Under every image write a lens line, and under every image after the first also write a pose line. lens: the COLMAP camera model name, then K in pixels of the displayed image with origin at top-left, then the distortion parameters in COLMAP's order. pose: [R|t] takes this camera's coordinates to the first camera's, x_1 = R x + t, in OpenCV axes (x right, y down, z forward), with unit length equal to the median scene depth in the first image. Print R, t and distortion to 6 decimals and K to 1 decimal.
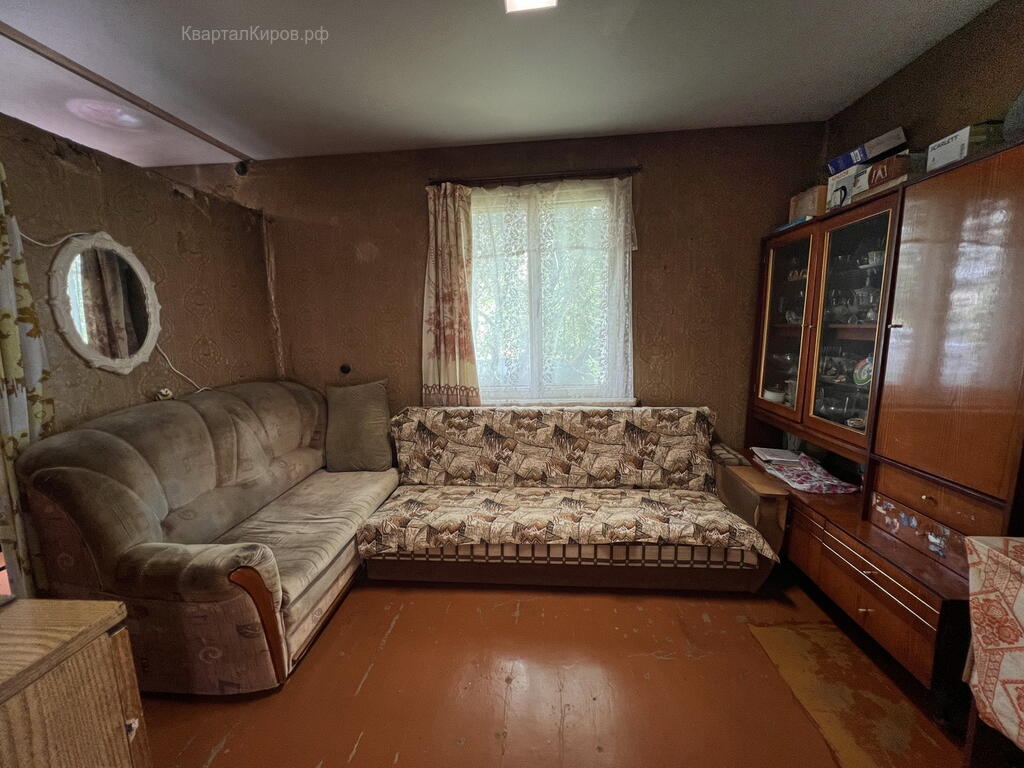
lens RADIAL K [[414.6, 0, 511.9], [0, 414.6, 384.9], [0, 0, 1]] dist [-0.003817, 0.001566]
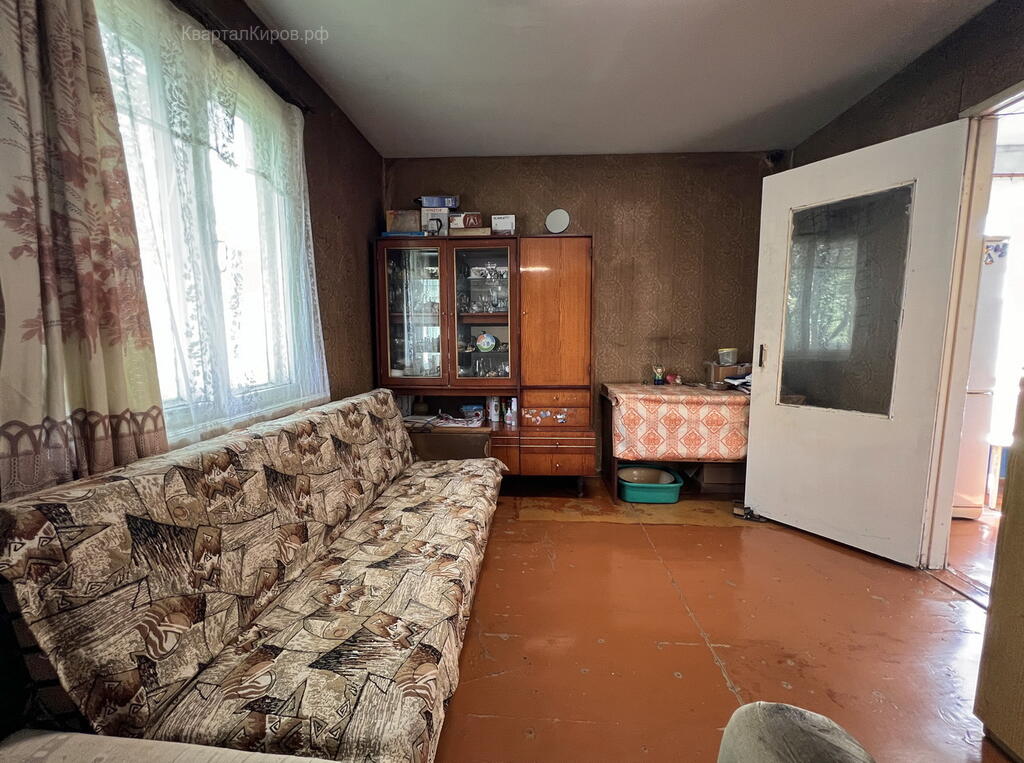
lens RADIAL K [[414.6, 0, 513.0], [0, 414.6, 383.7], [0, 0, 1]] dist [-0.003817, 0.001566]
pose [[-0.025898, -0.086603, 0.995906, -0.600548], [0.146349, 0.985178, 0.089476, -0.003632], [-0.988894, 0.148067, -0.012839, 0.732125]]
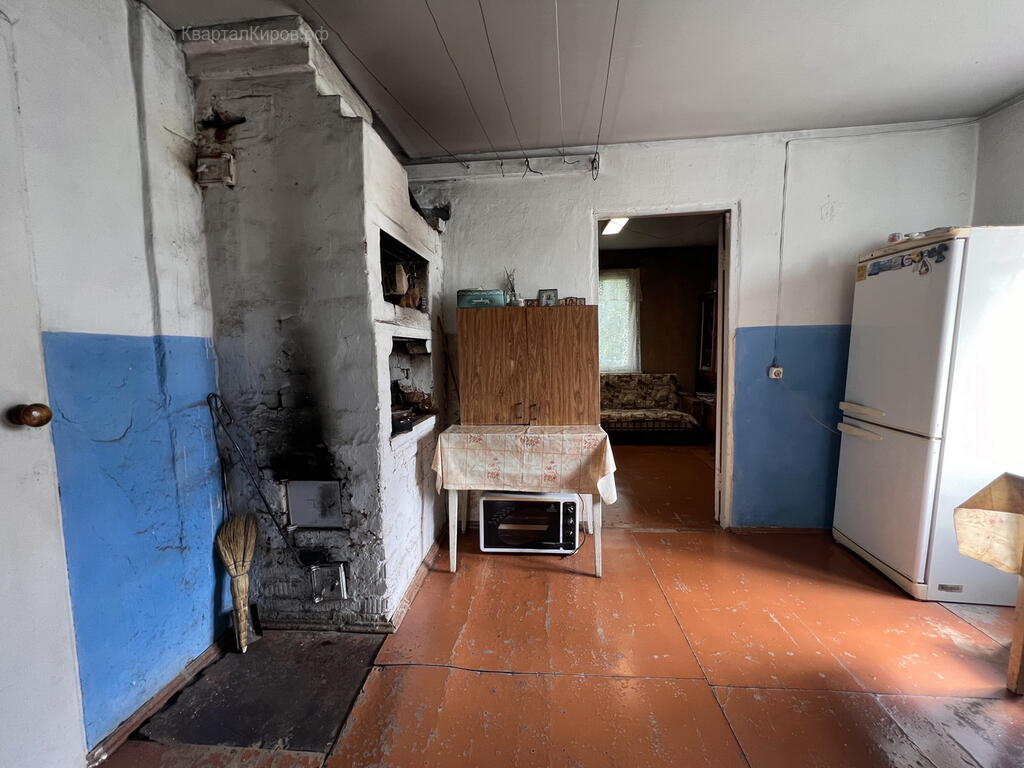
lens RADIAL K [[414.6, 0, 511.0], [0, 414.6, 384.5], [0, 0, 1]] dist [-0.003817, 0.001566]
pose [[0.999998, 0.001104, -0.001733, -0.408207], [-0.001178, 0.999079, -0.042901, 0.216789], [0.001685, 0.042903, 0.999078, -1.232784]]
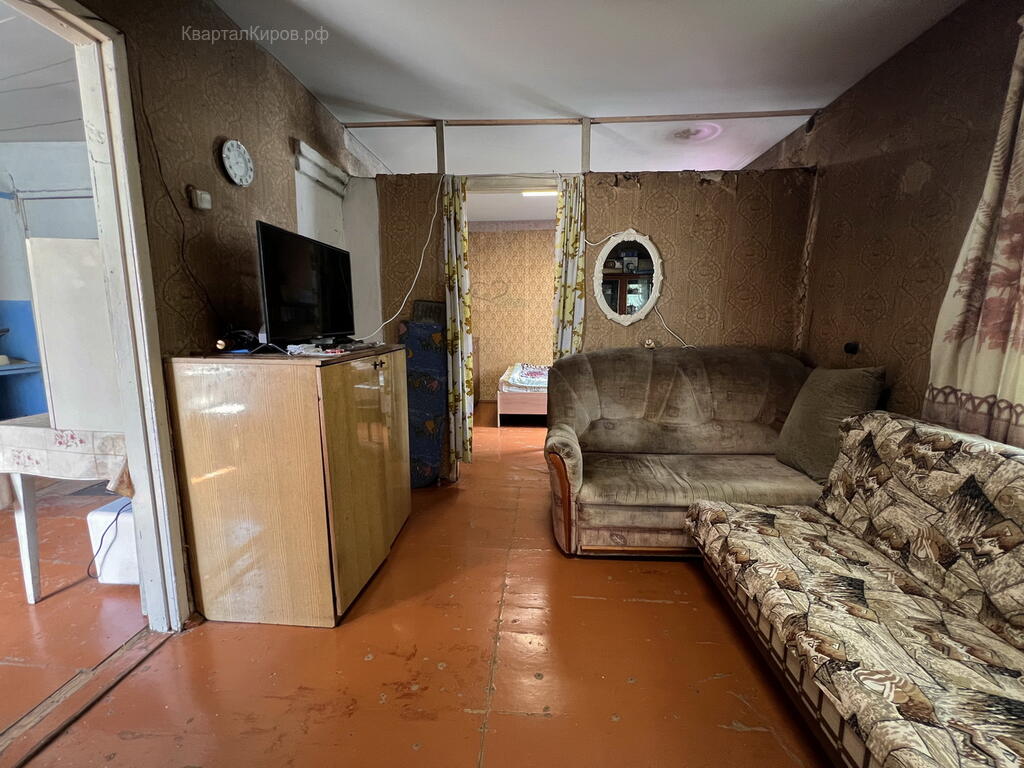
lens RADIAL K [[414.6, 0, 507.4], [0, 414.6, 384.7], [0, 0, 1]] dist [-0.003817, 0.001566]
pose [[0.006372, 0.182688, -0.983150, 0.431236], [-0.150508, 0.972145, 0.179668, -0.017776], [0.988588, 0.146827, 0.033690, 0.434632]]
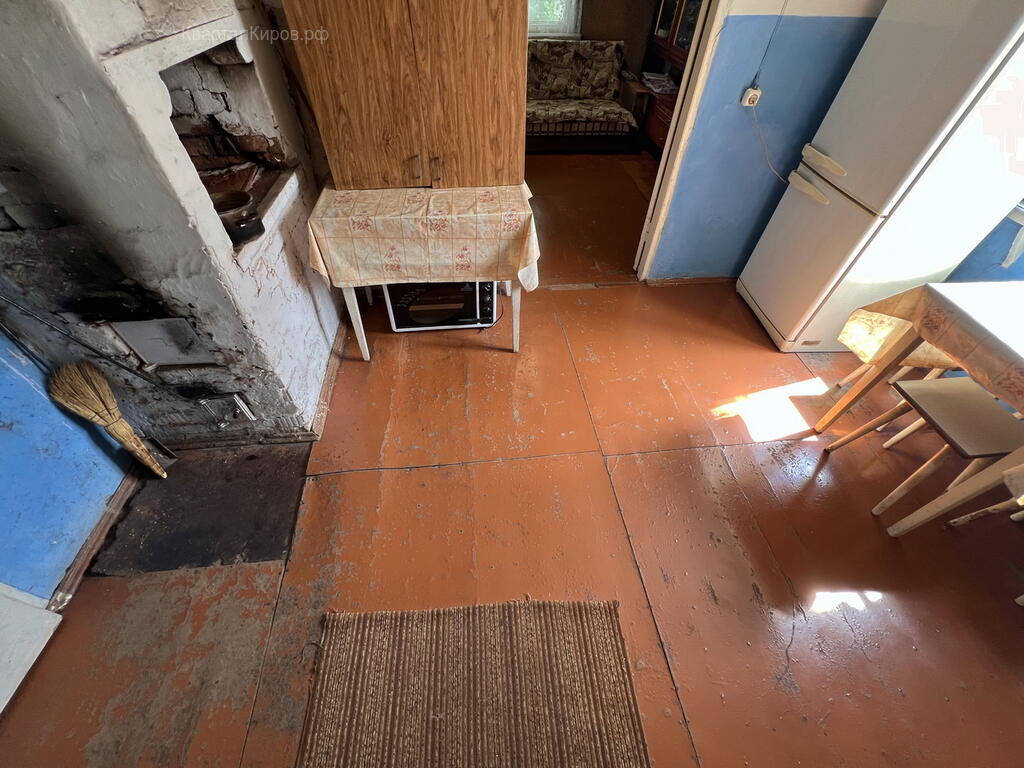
lens RADIAL K [[414.6, 0, 512.0], [0, 414.6, 387.0], [0, 0, 1]] dist [-0.003817, 0.001566]
pose [[0.981523, -0.108818, 0.157391, -0.380088], [-0.018003, 0.766382, 0.642132, 0.063333], [-0.190497, -0.633101, 0.750263, -1.050765]]
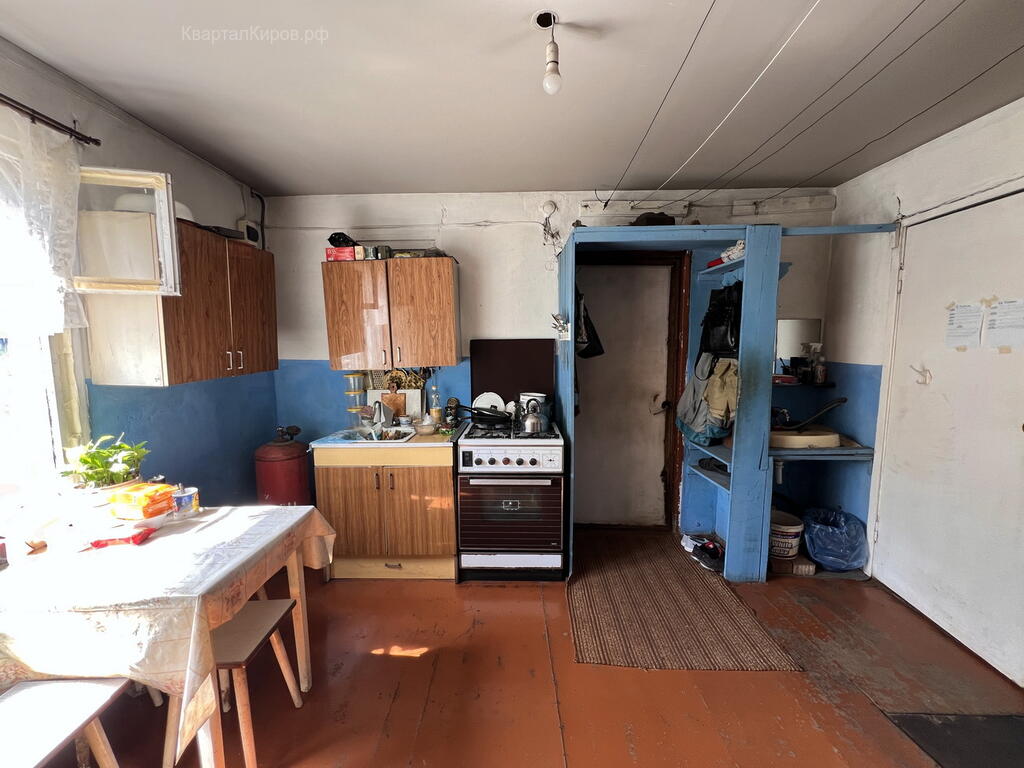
lens RADIAL K [[414.6, 0, 510.2], [0, 414.6, 383.8], [0, 0, 1]] dist [-0.003817, 0.001566]
pose [[-0.997331, 0.033925, -0.064655, -0.016897], [0.017727, 0.971518, 0.236303, -0.015824], [0.070830, 0.234526, -0.969526, -0.209173]]
